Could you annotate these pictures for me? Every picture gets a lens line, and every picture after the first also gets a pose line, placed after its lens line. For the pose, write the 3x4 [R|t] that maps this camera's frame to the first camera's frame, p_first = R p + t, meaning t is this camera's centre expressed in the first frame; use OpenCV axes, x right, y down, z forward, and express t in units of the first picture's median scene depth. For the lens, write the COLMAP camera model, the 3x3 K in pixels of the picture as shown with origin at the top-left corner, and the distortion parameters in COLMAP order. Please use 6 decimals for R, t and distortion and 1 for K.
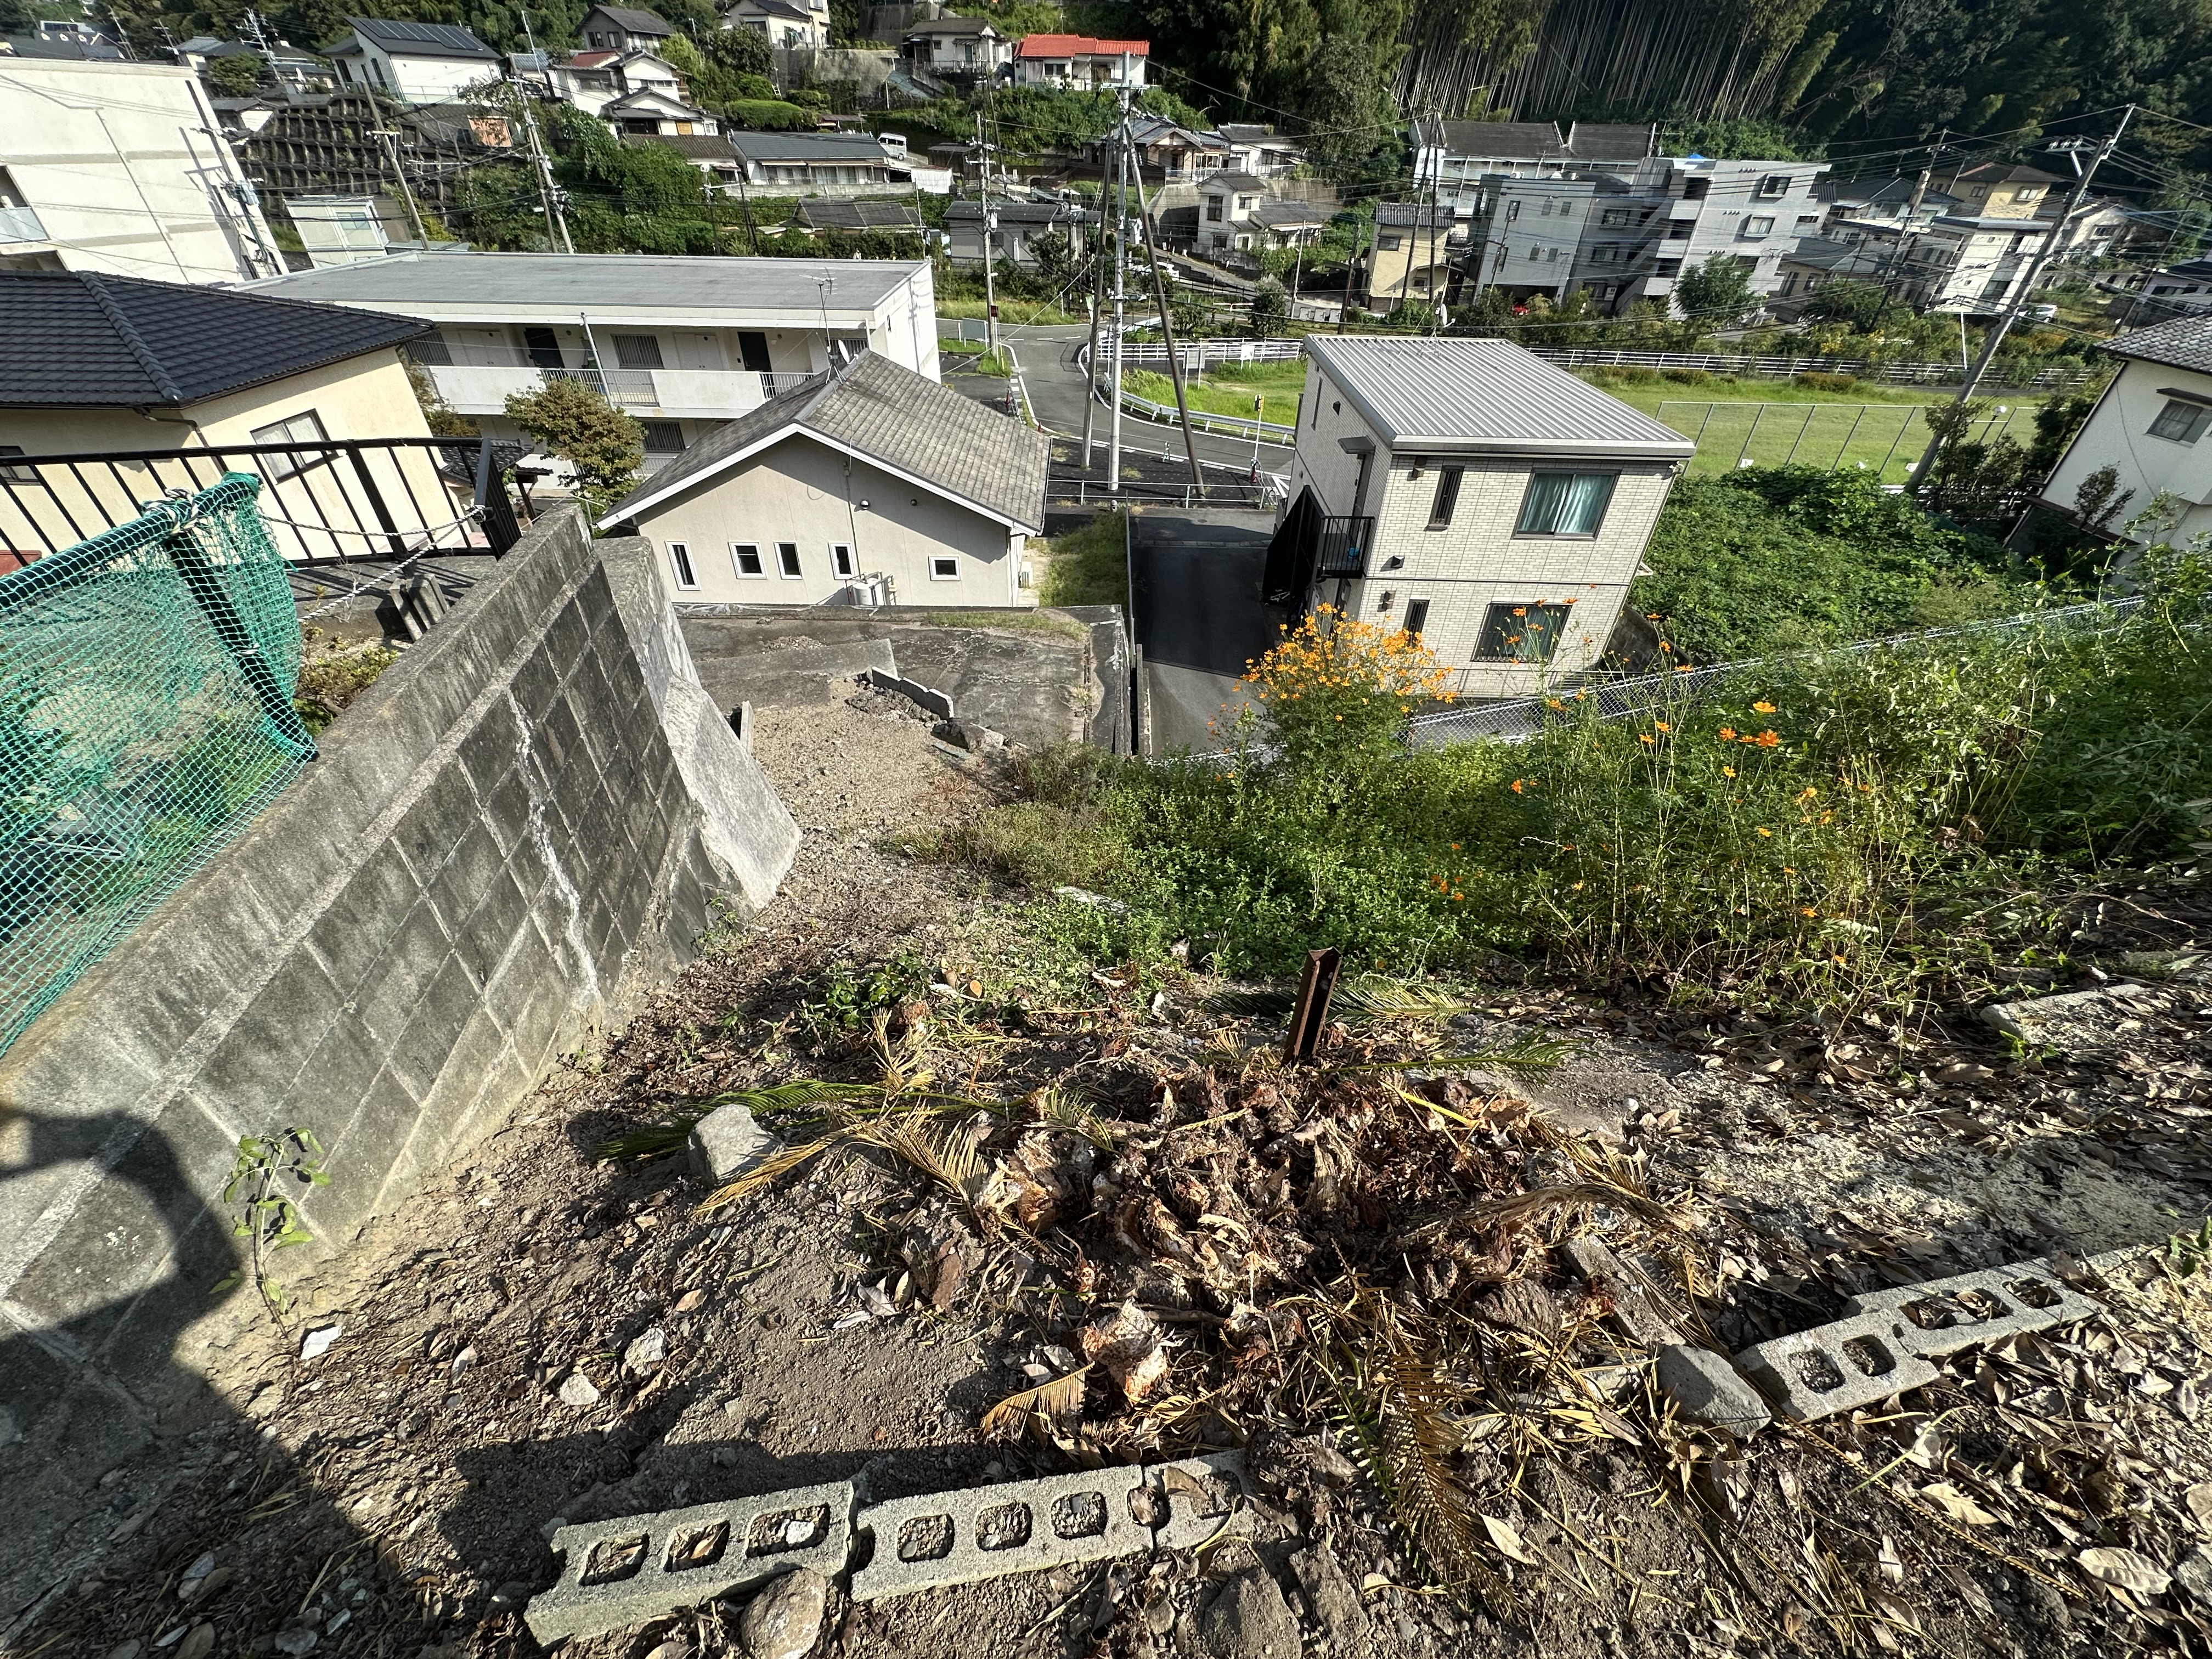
lens RADIAL K [[883.4, 0, 1103.9], [0, 883.4, 831.8], [0, 0, 1]] dist [-0.003265, 0.000487]
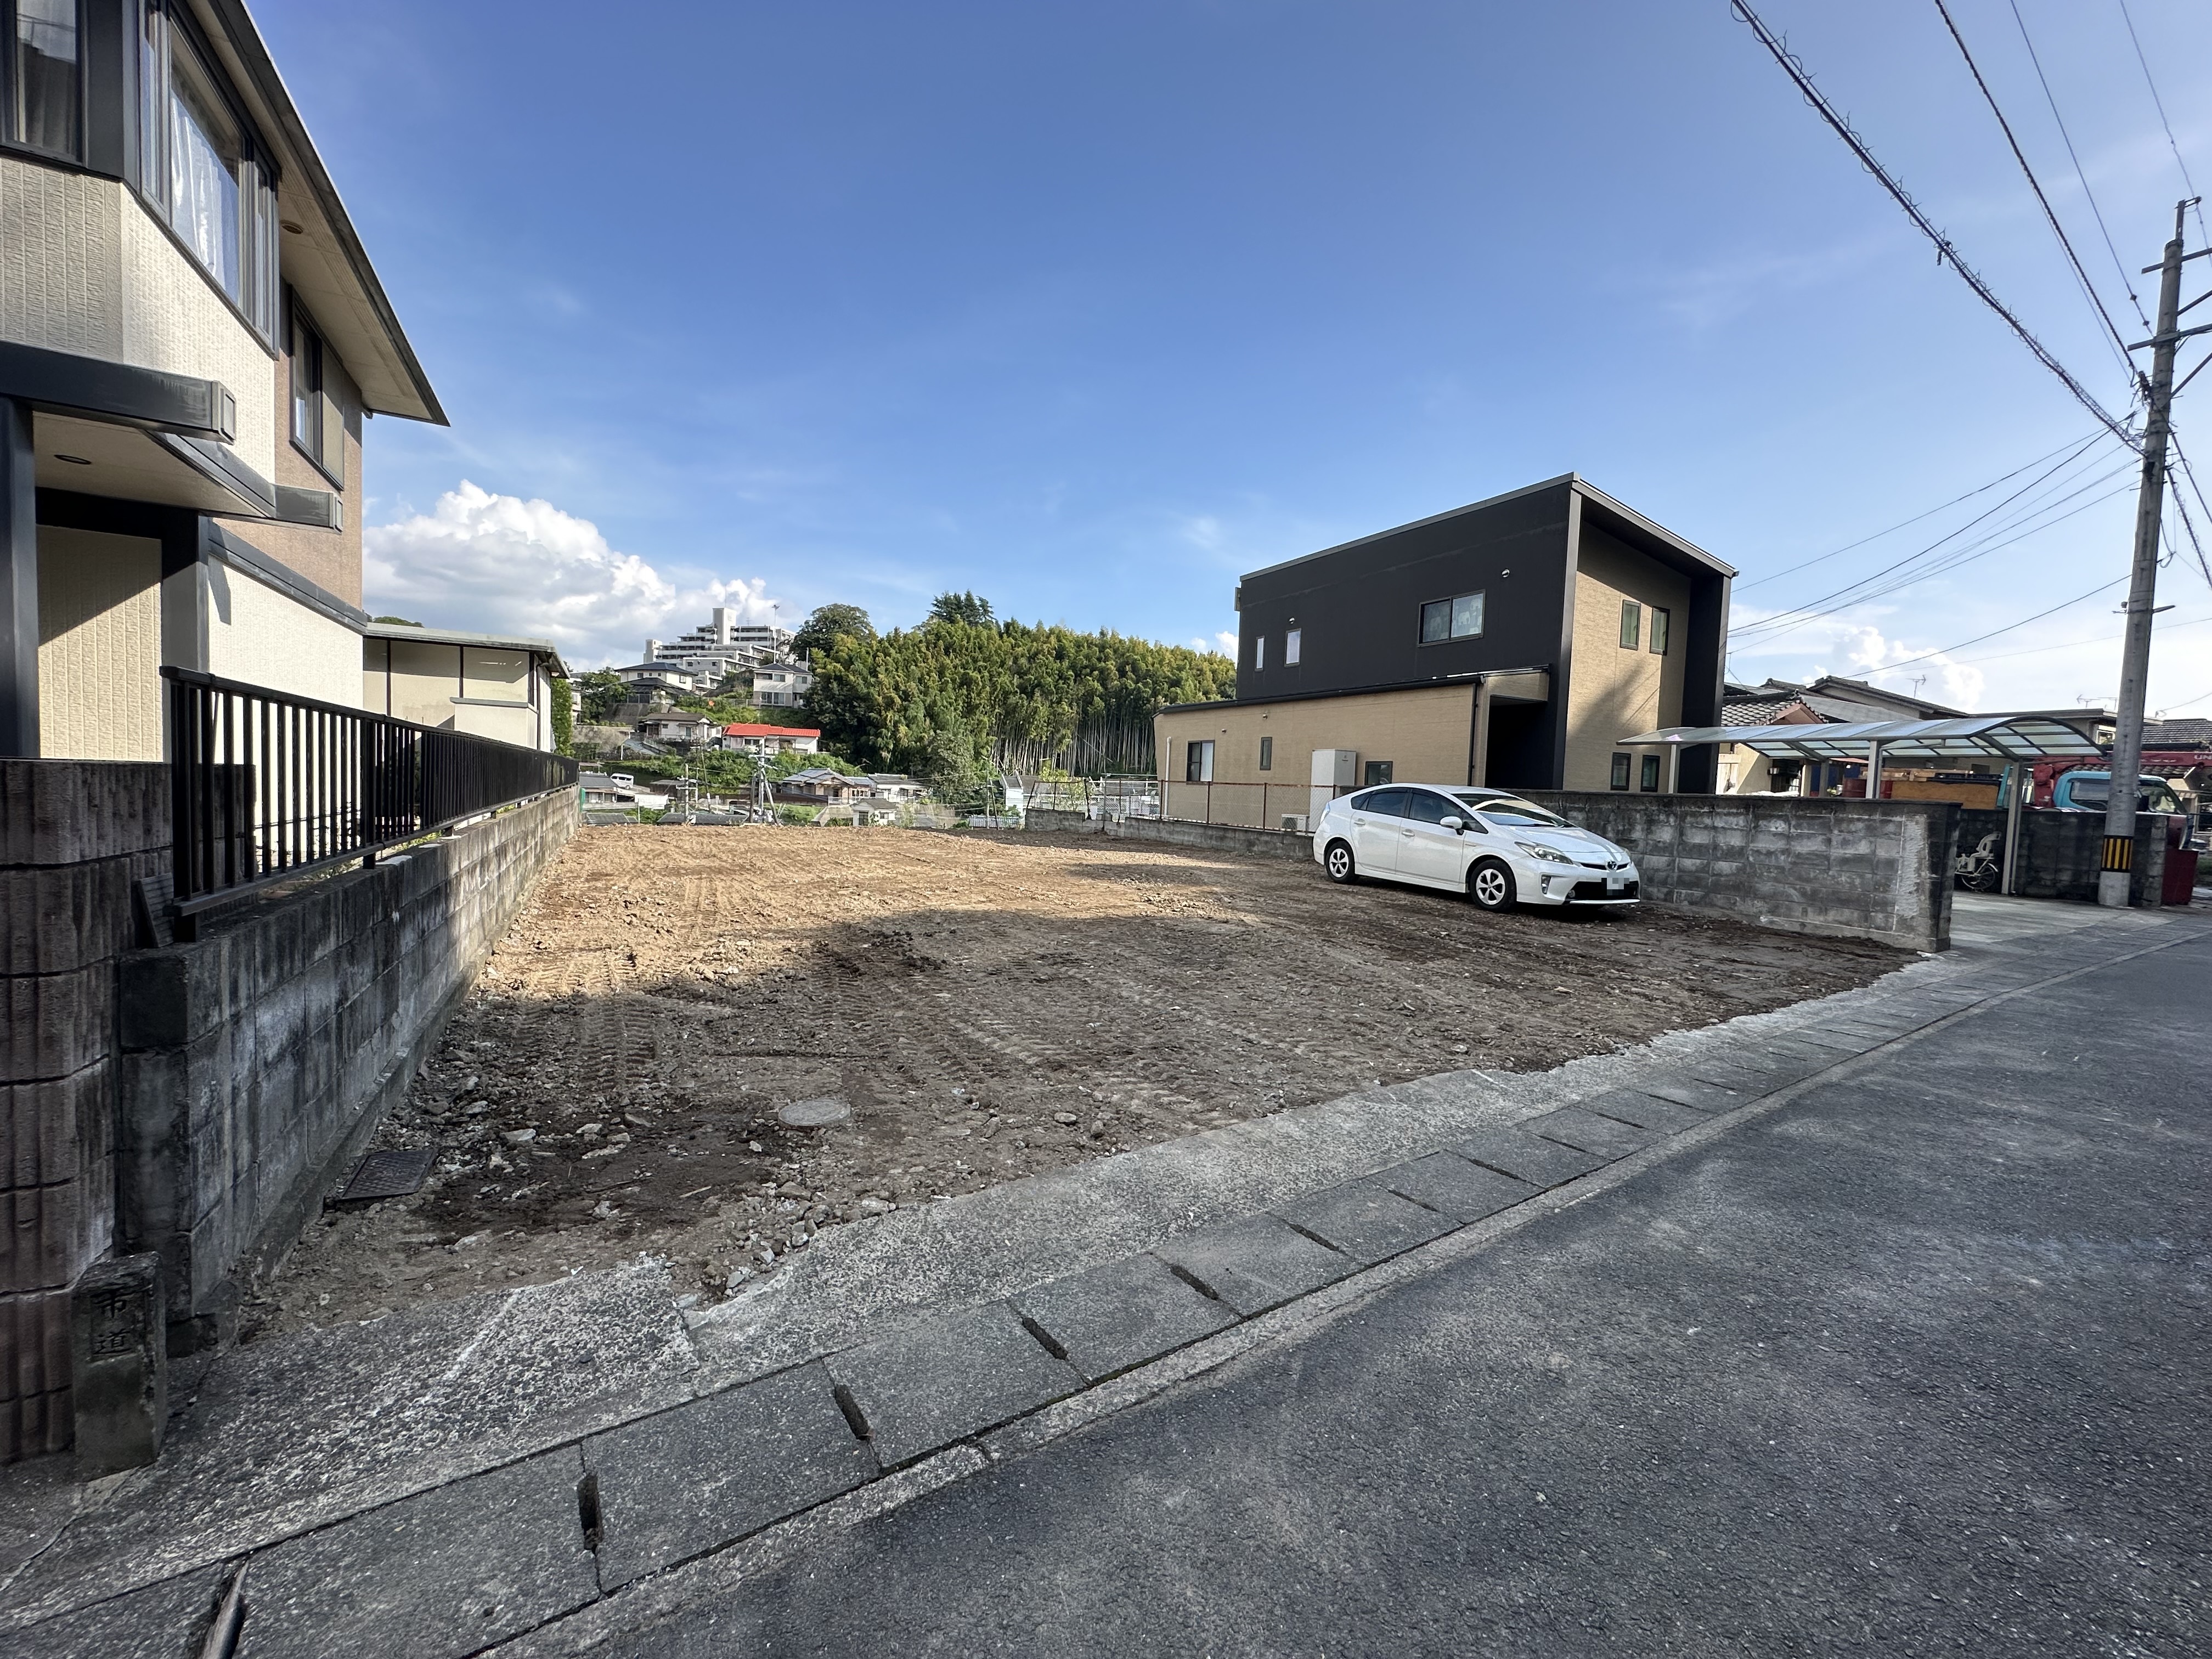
lens RADIAL K [[883.4, 0, 1107.2], [0, 883.4, 828.9], [0, 0, 1]] dist [-0.003265, 0.000487]
pose [[0.949203, 0.002509, 0.314656, 0.572660], [0.179716, 0.816509, -0.548649, 2.157184], [-0.258296, 0.577328, 0.774581, -2.708423]]
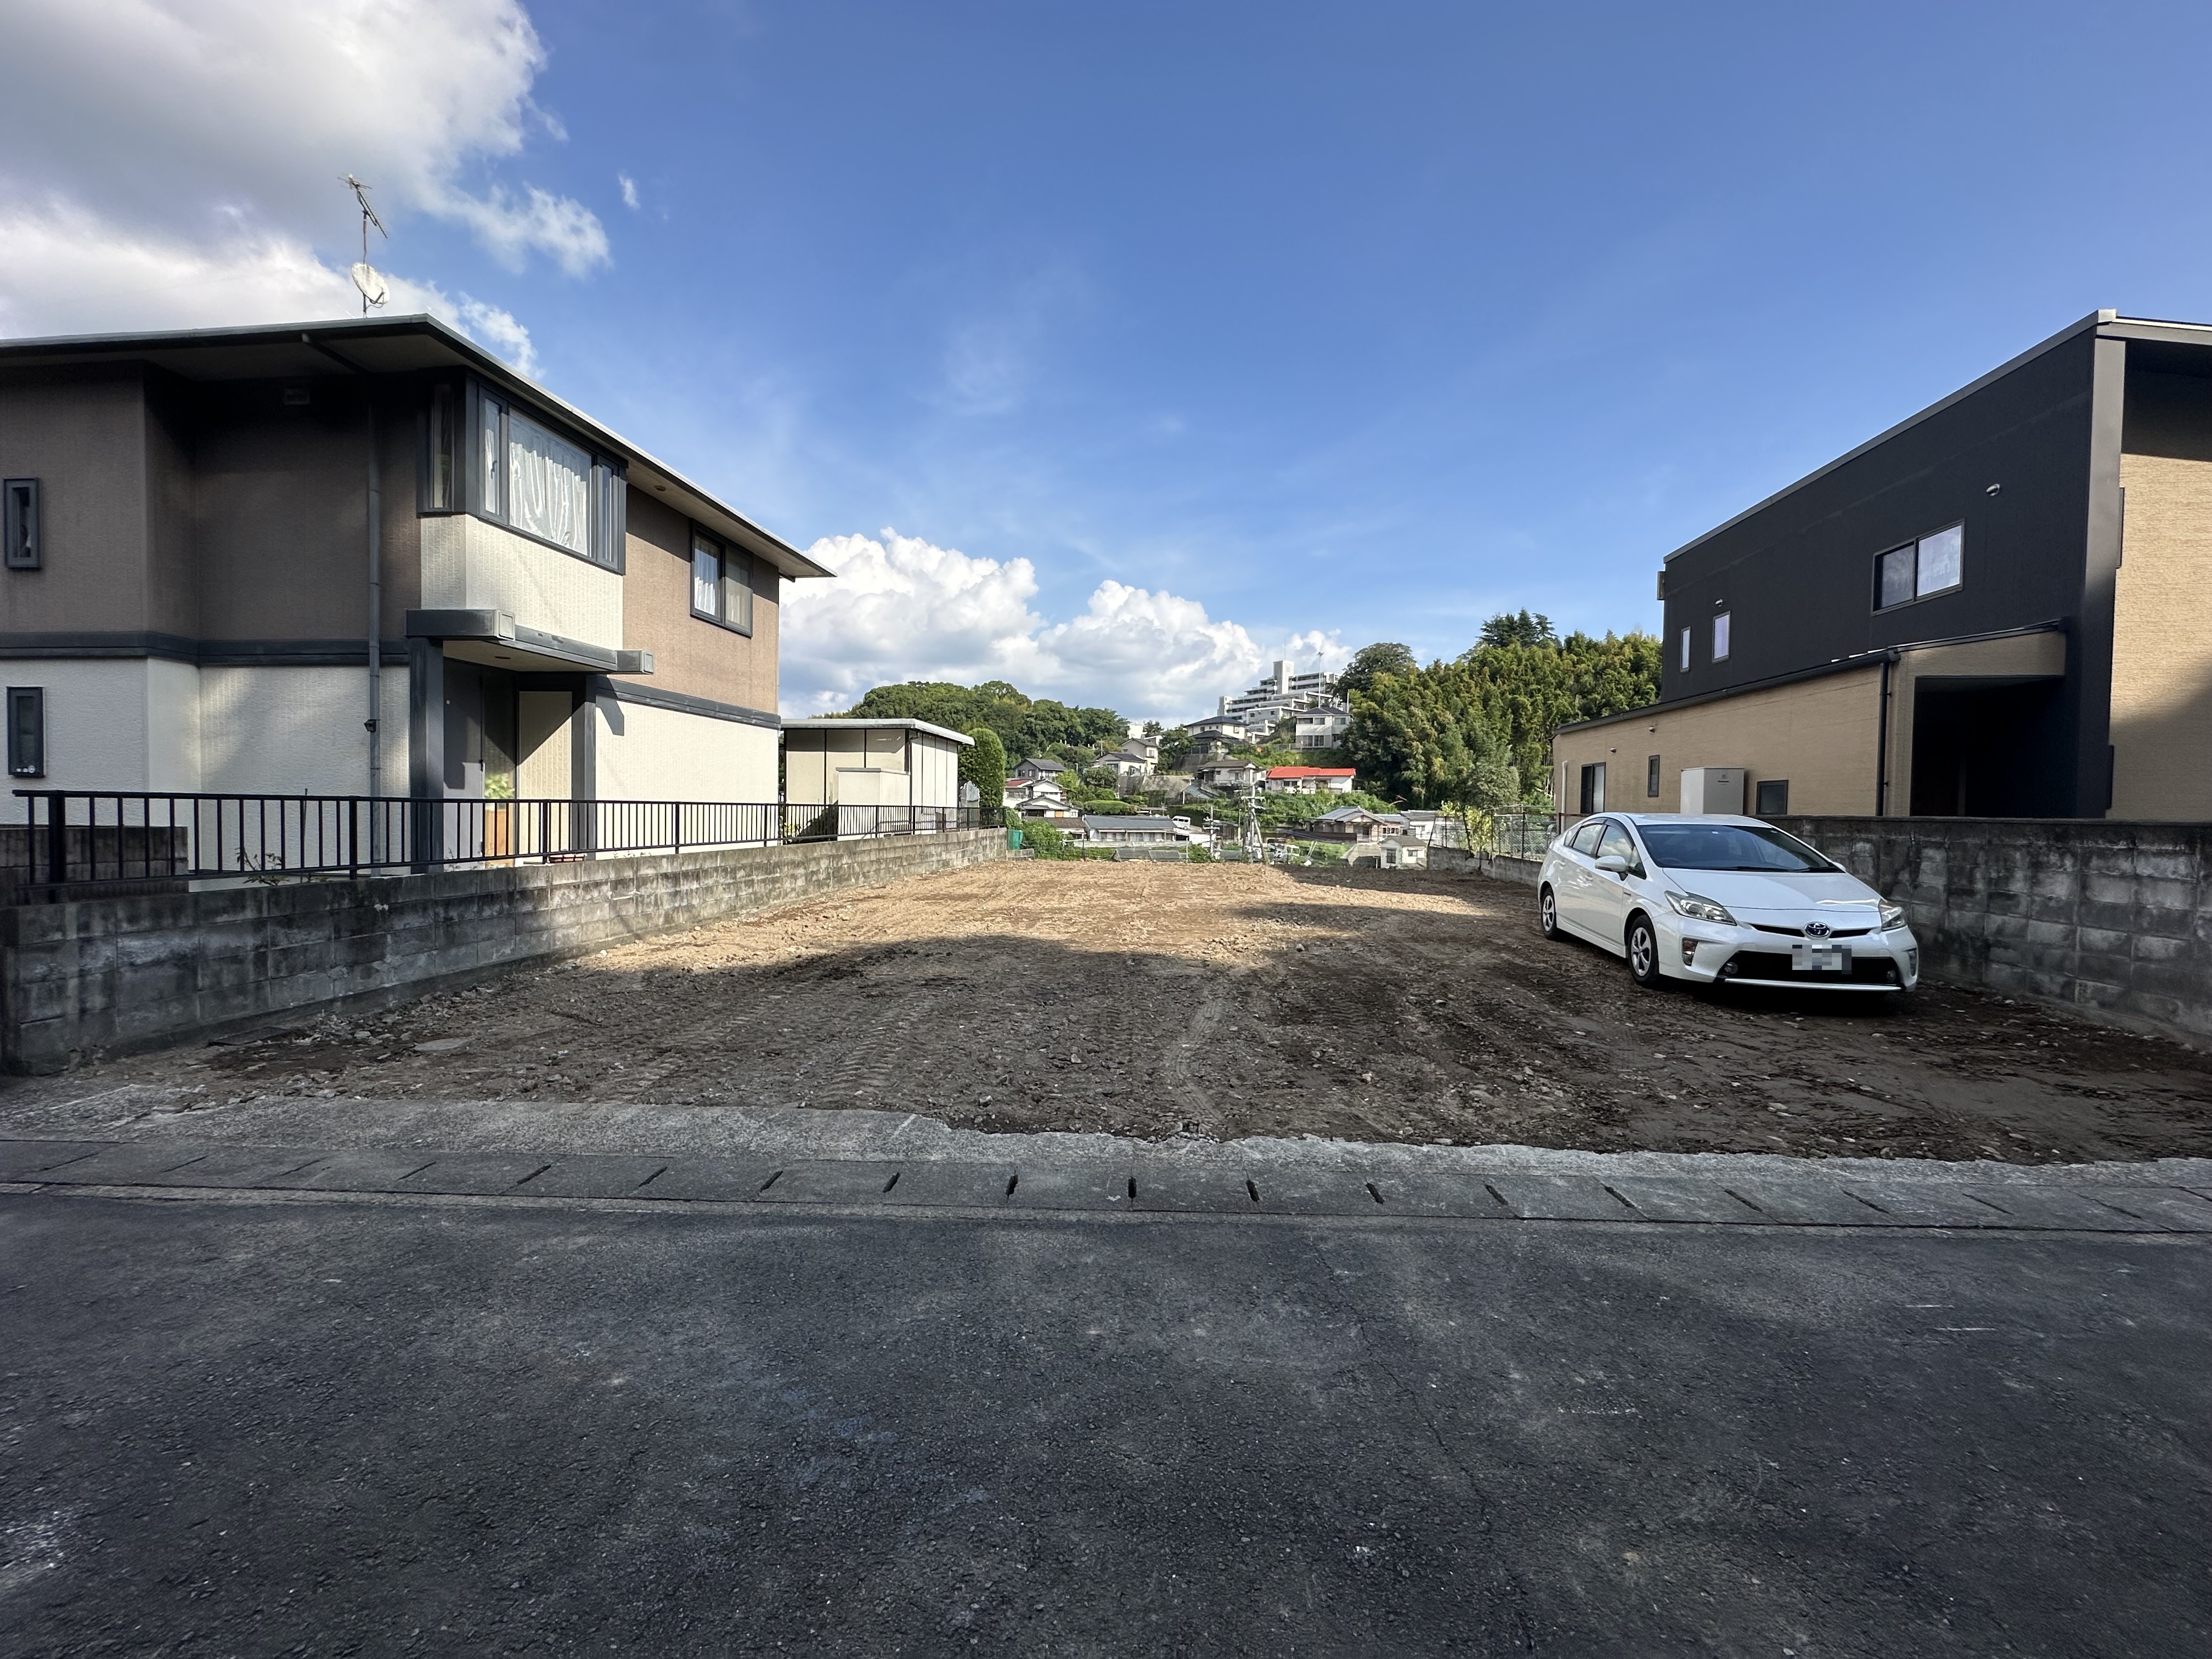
lens RADIAL K [[883.4, 0, 1103.9], [0, 883.4, 829.5], [0, 0, 1]] dist [-0.003265, 0.000487]
pose [[0.952986, 0.001945, -0.303007, 1.350485], [-0.186075, 0.792982, -0.580134, 2.173640], [0.239151, 0.609242, 0.756063, -2.742546]]
